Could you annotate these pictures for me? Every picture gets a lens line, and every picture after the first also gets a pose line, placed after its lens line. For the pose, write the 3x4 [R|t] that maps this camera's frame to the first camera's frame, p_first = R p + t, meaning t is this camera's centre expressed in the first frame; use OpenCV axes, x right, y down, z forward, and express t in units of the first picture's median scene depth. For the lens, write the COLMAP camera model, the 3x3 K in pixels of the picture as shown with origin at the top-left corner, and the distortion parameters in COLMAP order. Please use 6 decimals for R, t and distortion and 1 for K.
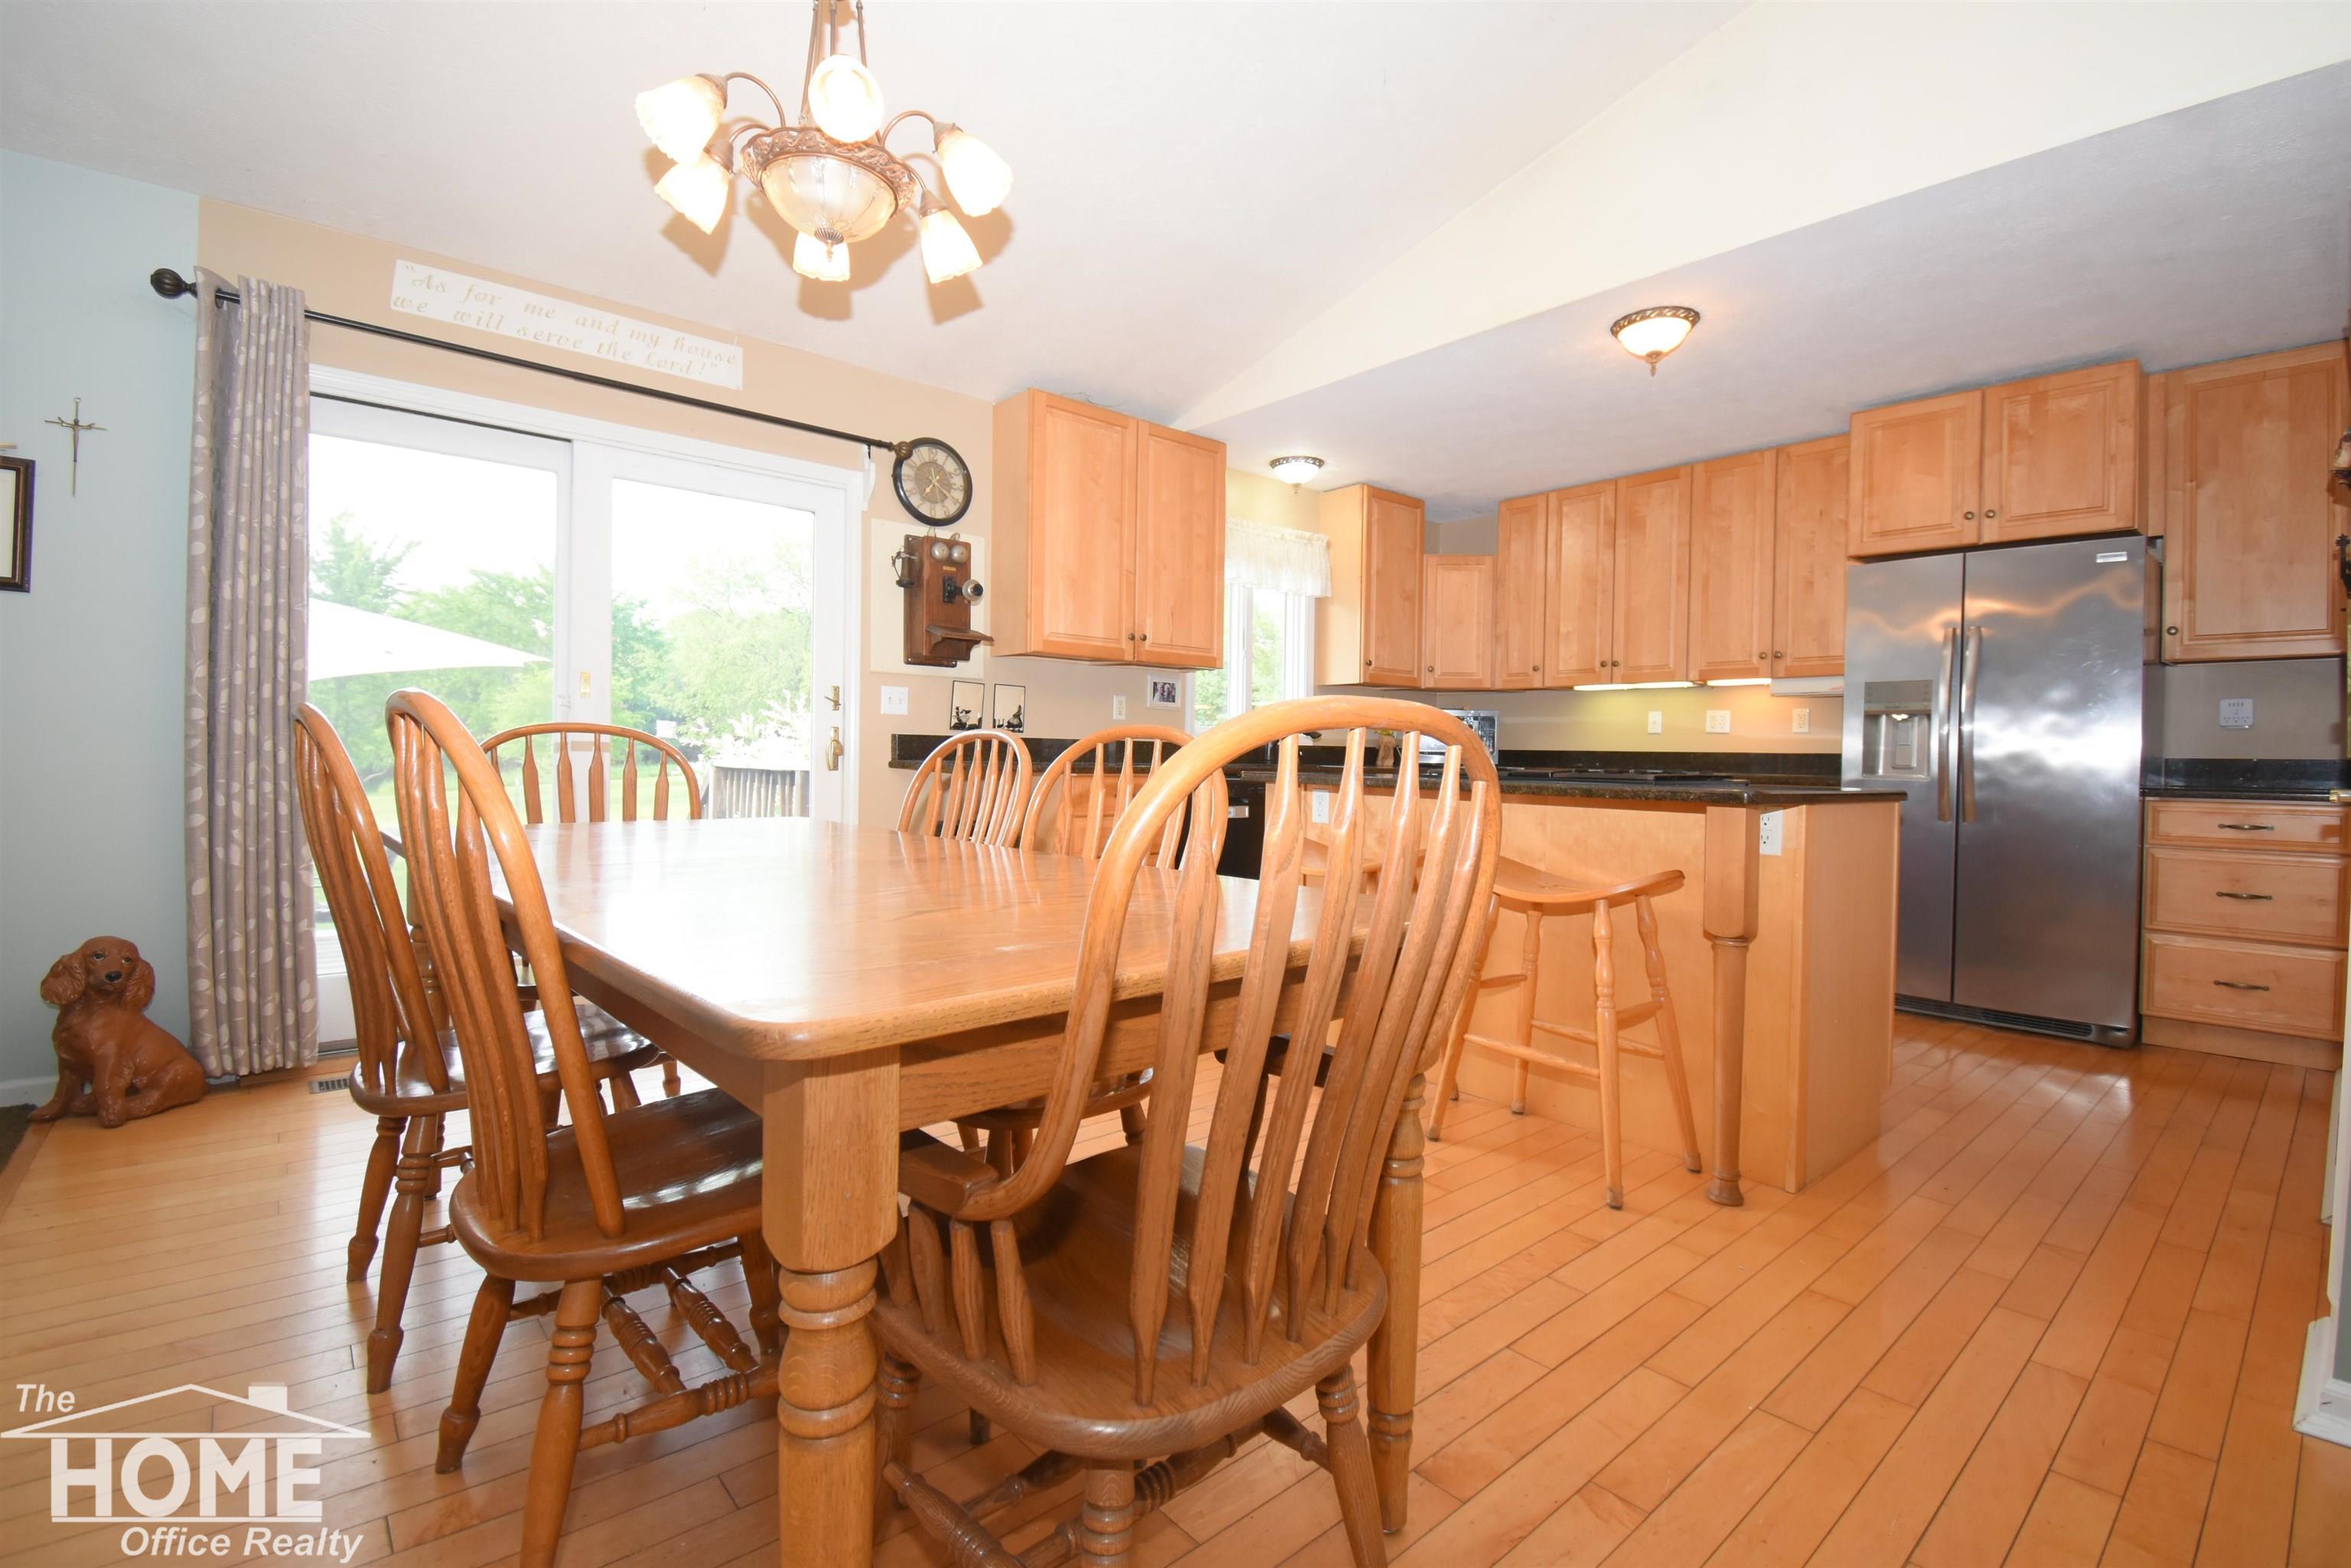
lens RADIAL K [[1030.7, 0, 1186.1], [0, 1030.7, 775.2], [0, 0, 1]] dist [-0.000161, -0.000104]
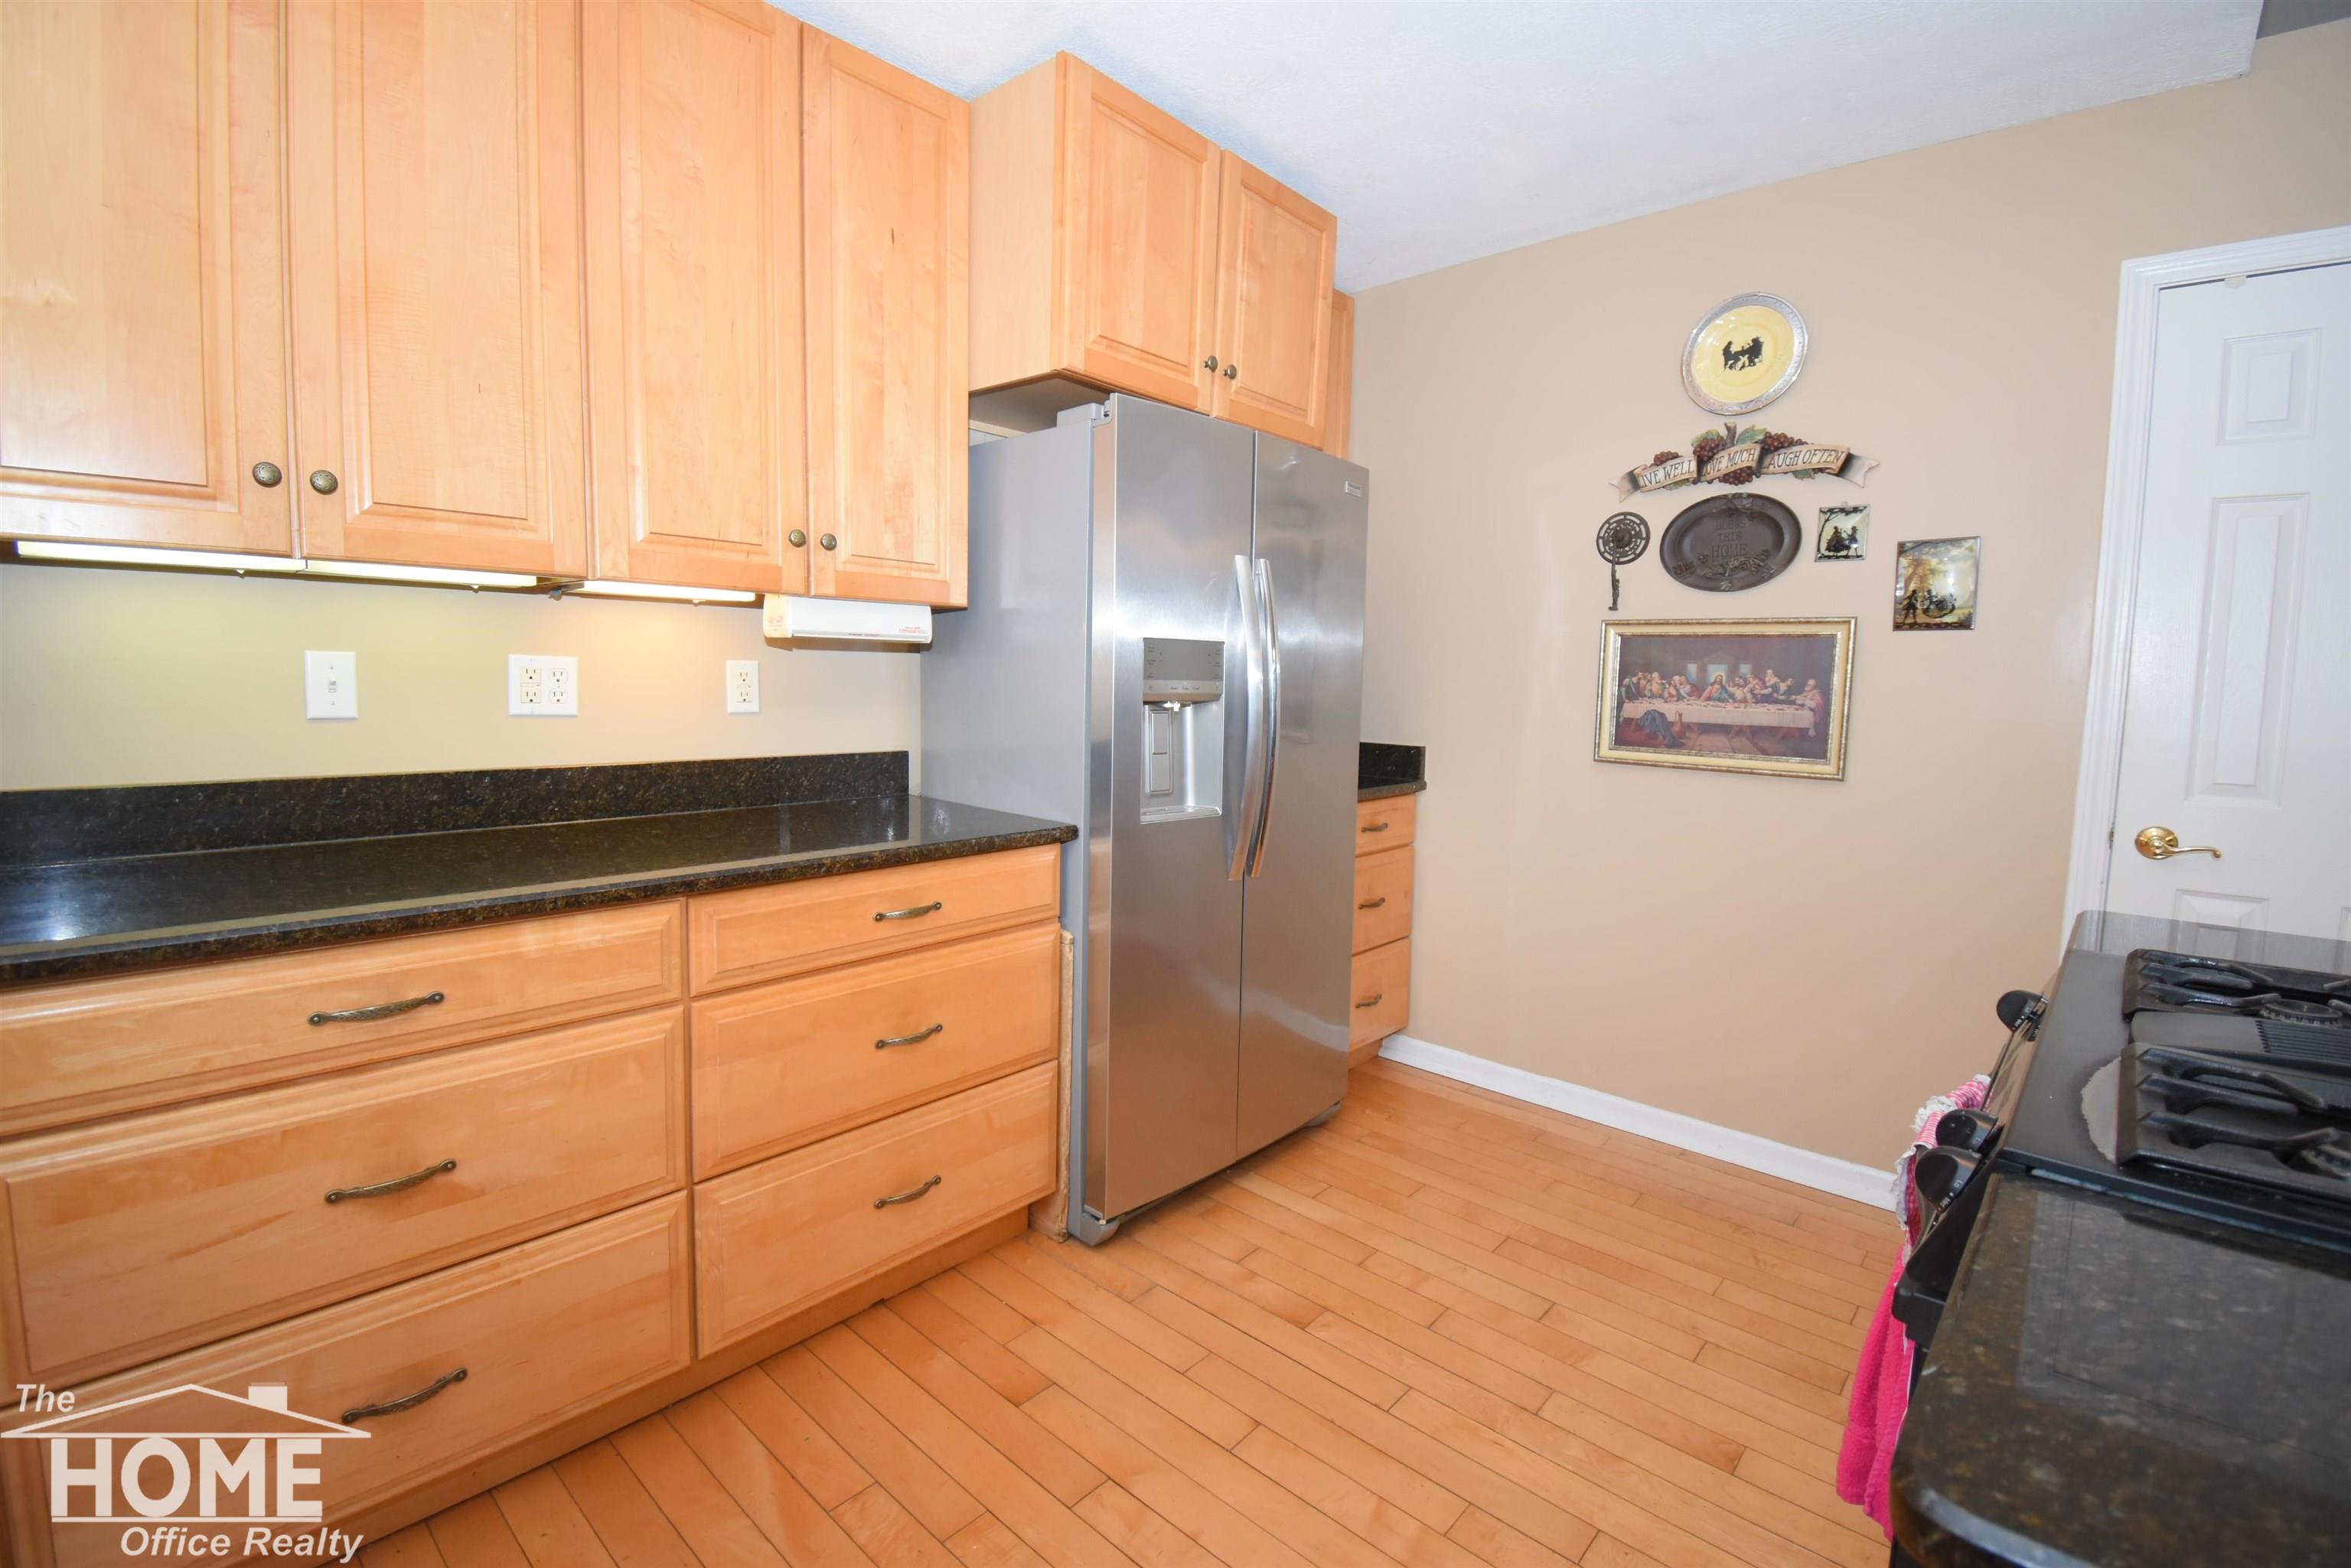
lens RADIAL K [[1030.7, 0, 1186.1], [0, 1030.7, 775.2], [0, 0, 1]] dist [-0.000161, -0.000104]
pose [[-0.123593, -0.119018, 0.985170, 0.117087], [-0.005119, 0.992845, 0.119303, -0.068741], [-0.992320, 0.009702, -0.123318, 0.854294]]
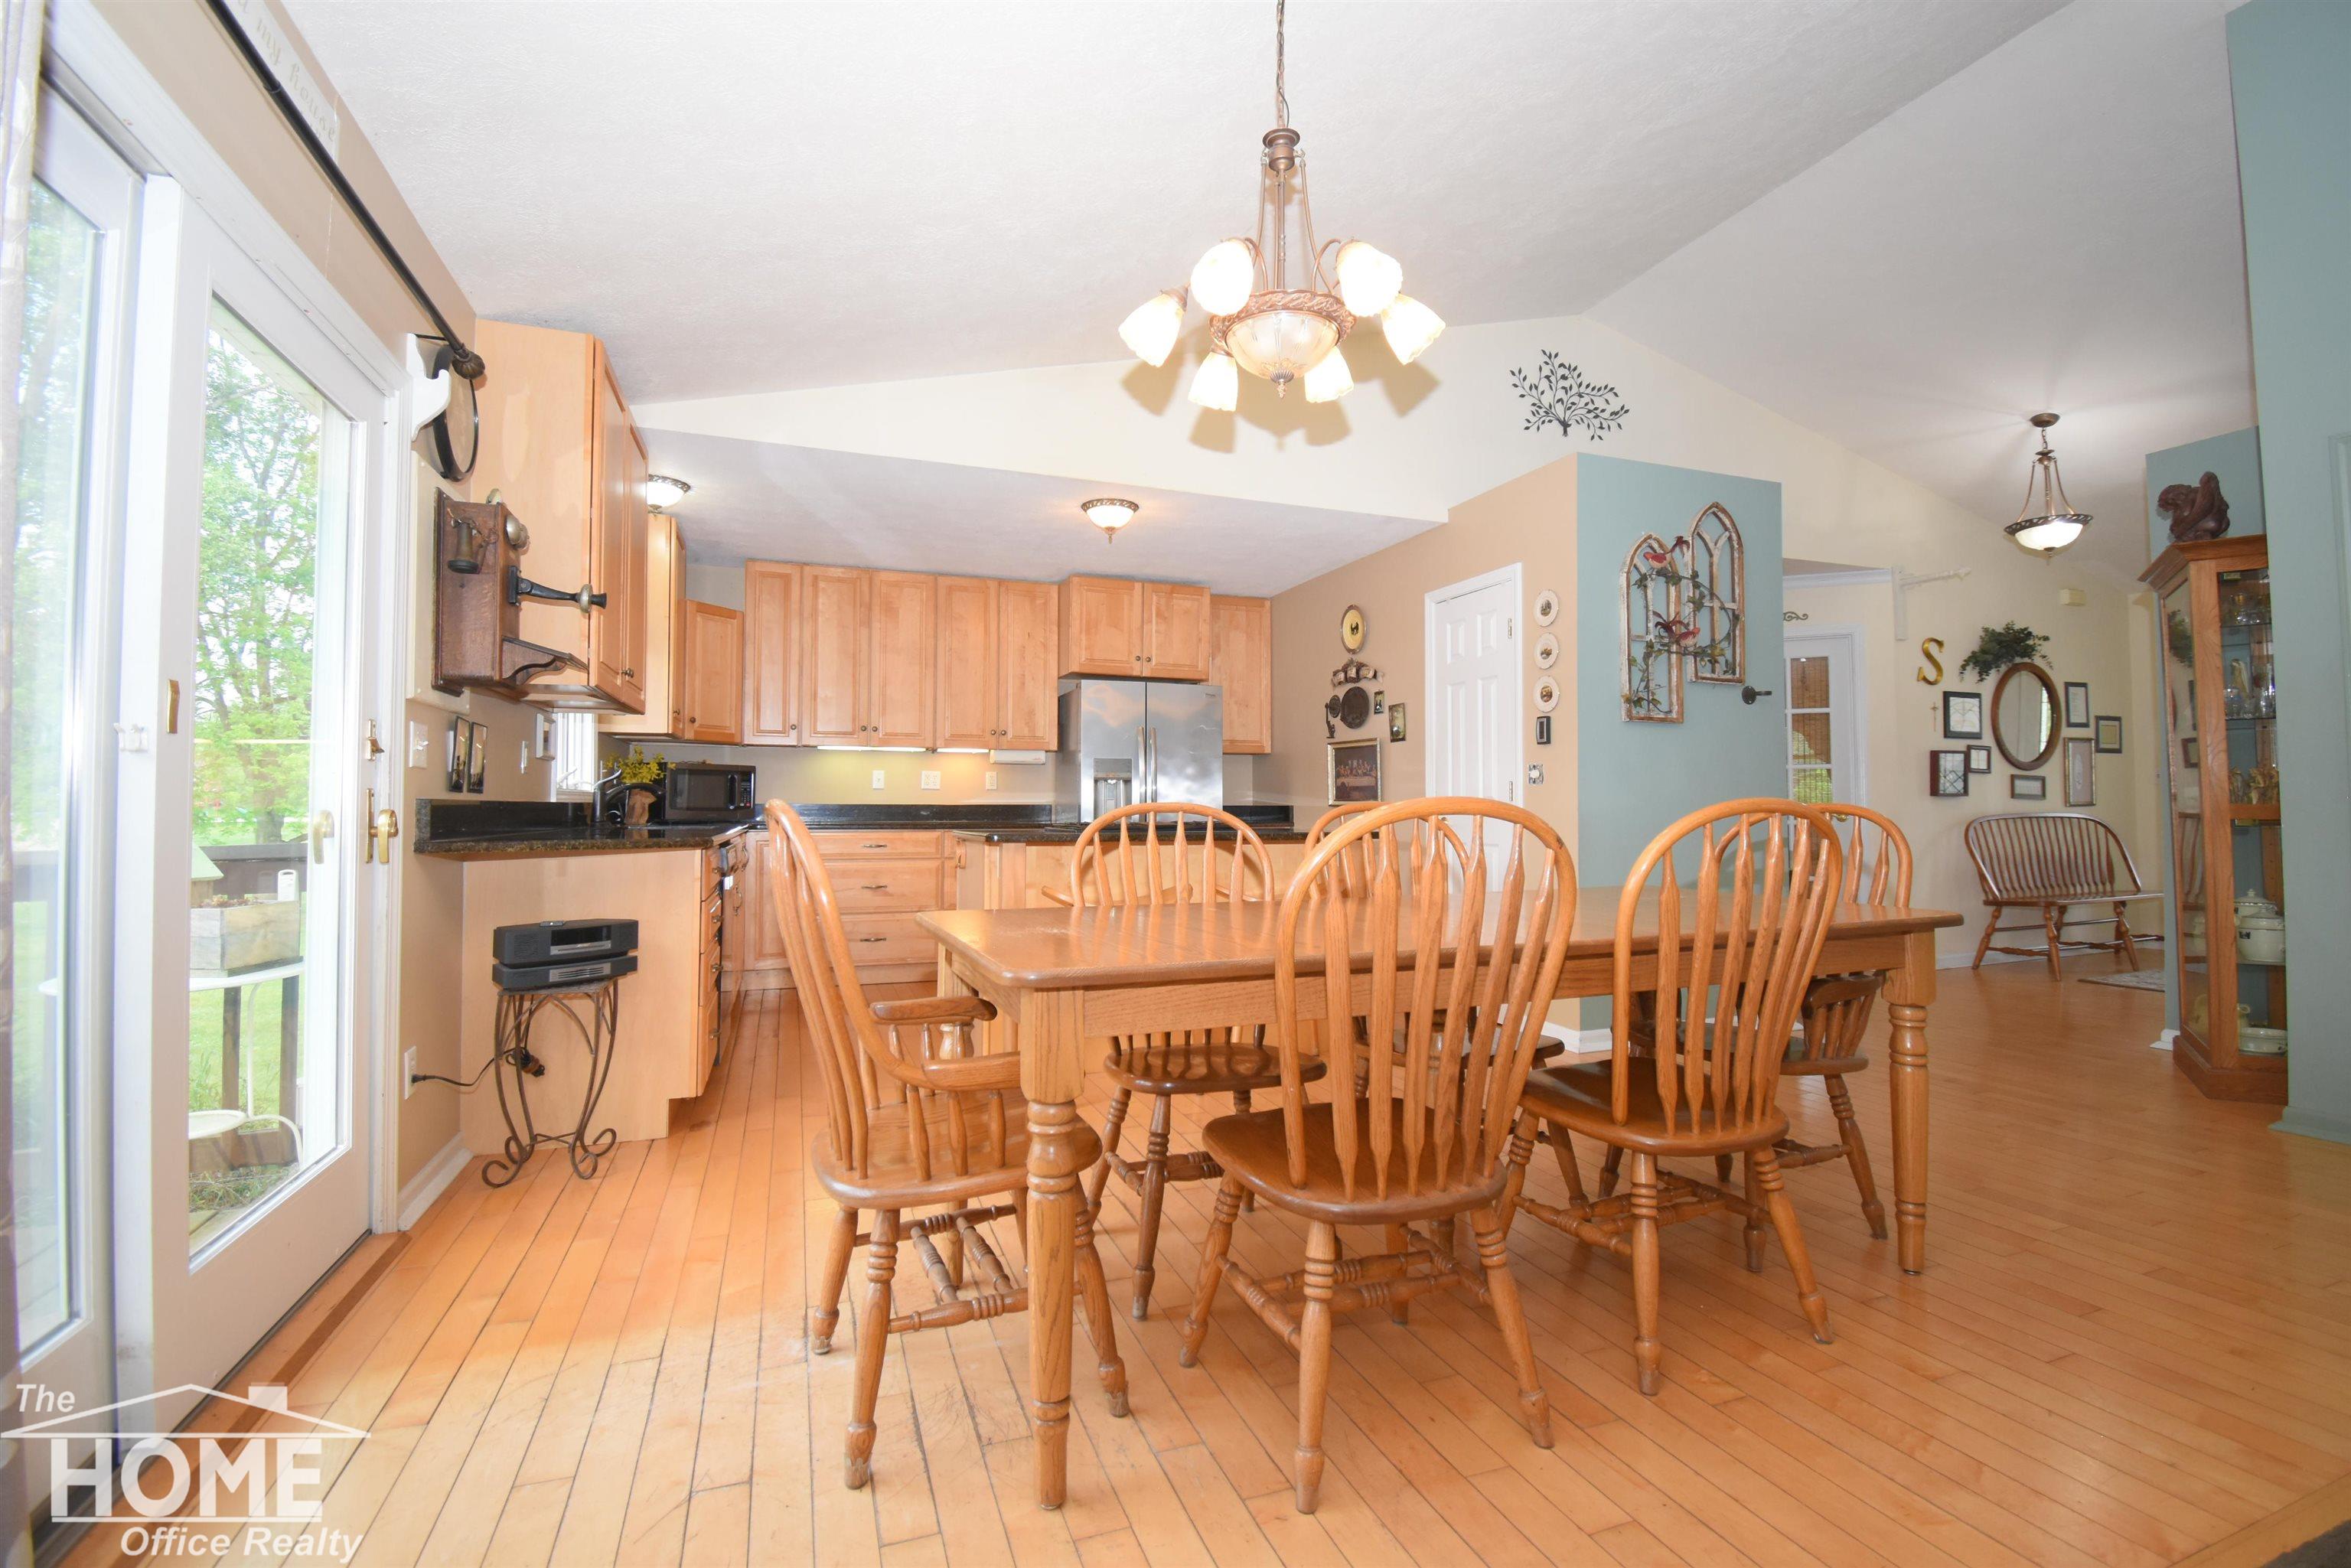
lens RADIAL K [[1030.7, 0, 1186.1], [0, 1030.7, 775.2], [0, 0, 1]] dist [-0.000161, -0.000104]
pose [[0.329578, 0.008214, 0.944093, -0.596161], [0.023828, 0.999571, -0.017015, -0.029509], [-0.943828, 0.028104, 0.329240, 0.306048]]
